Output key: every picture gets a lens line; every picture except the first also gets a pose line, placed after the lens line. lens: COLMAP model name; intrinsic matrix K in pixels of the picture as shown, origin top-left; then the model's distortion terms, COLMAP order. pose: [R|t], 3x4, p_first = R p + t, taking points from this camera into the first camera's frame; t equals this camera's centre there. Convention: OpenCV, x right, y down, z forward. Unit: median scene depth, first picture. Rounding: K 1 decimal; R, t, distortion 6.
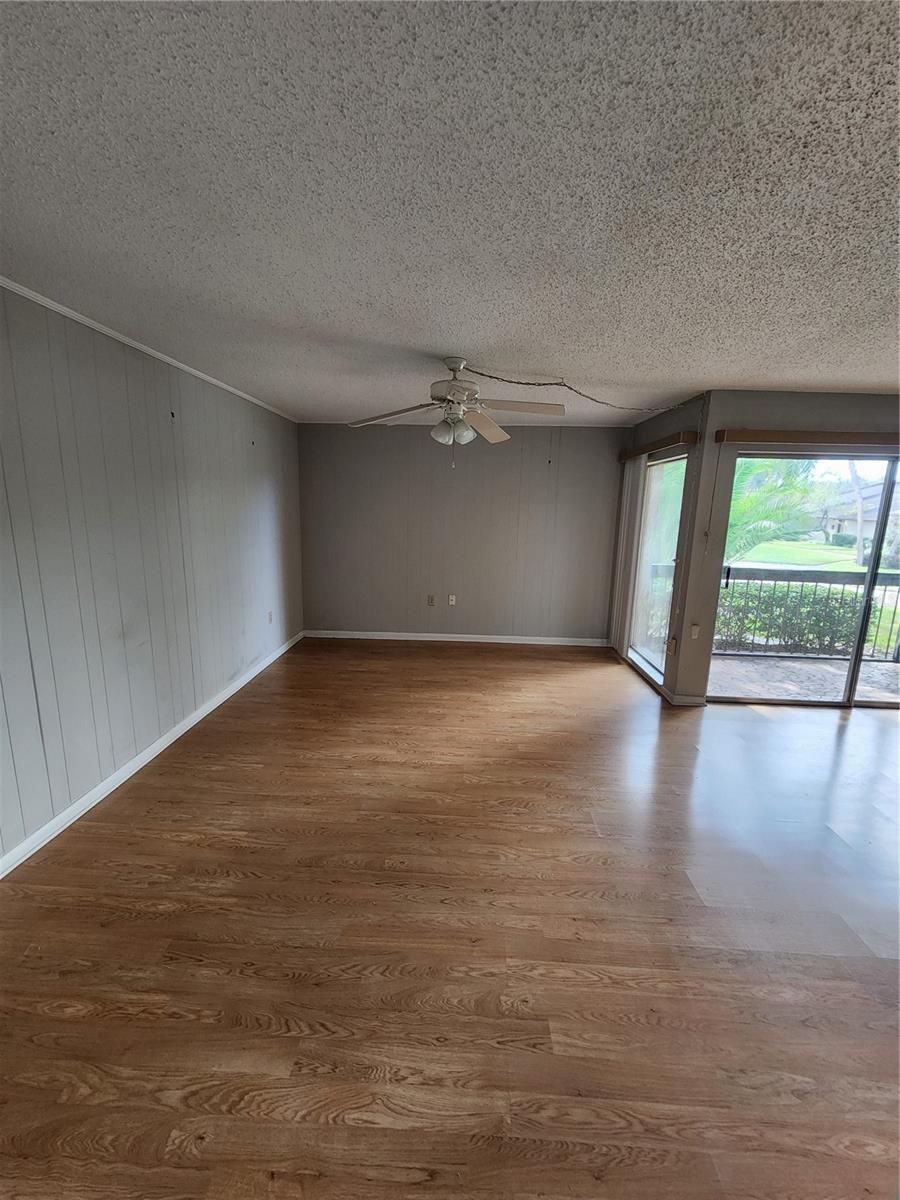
lens RADIAL K [[495.1, 0, 448.7], [0, 495.1, 594.9], [0, 0, 1]] dist [-0.002707, 0.000252]
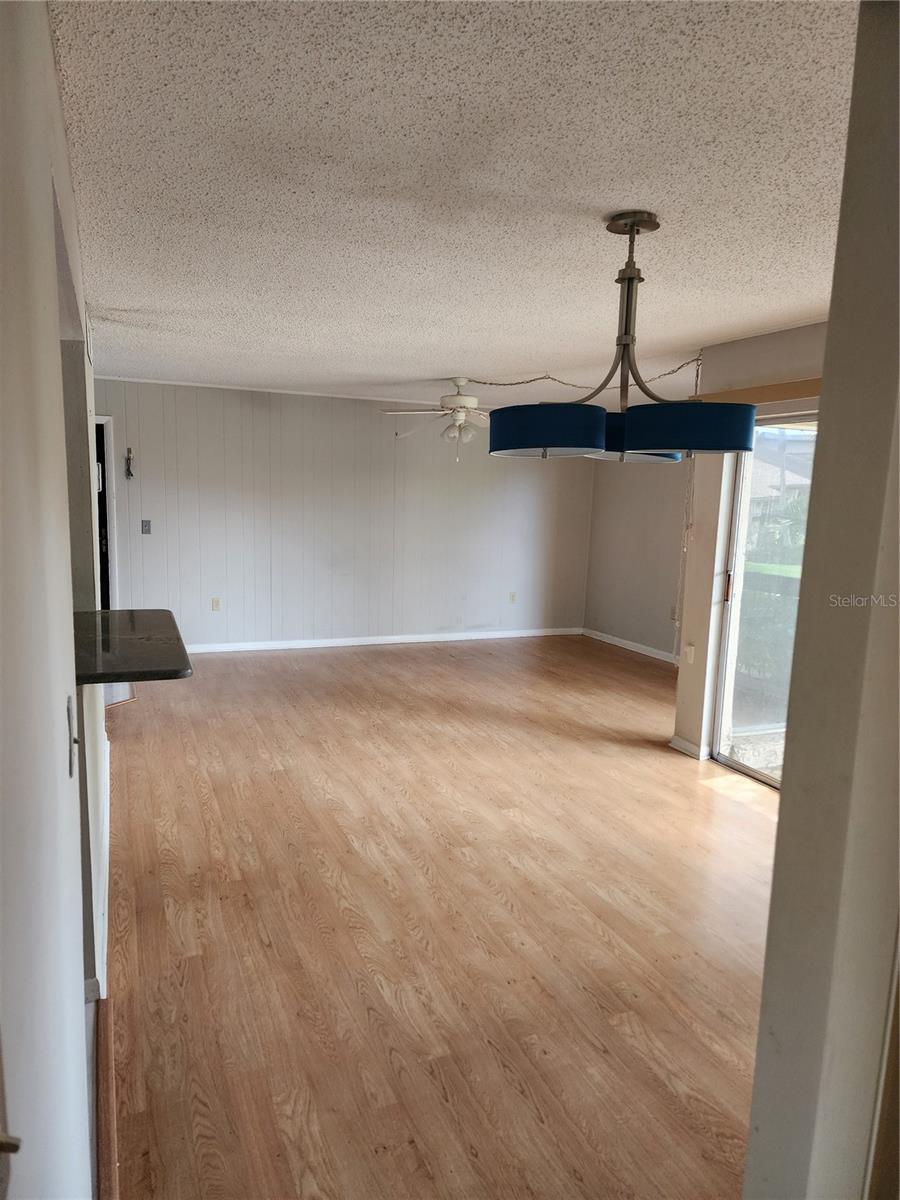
lens RADIAL K [[799.1, 0, 441.1], [0, 799.1, 606.1], [0, 0, 1]] dist [0.028520, -0.002761]
pose [[0.420965, 0.122037, -0.898830, 1.394476], [-0.192151, 0.980417, 0.043121, 0.022067], [0.886491, 0.154559, 0.436171, 0.098286]]
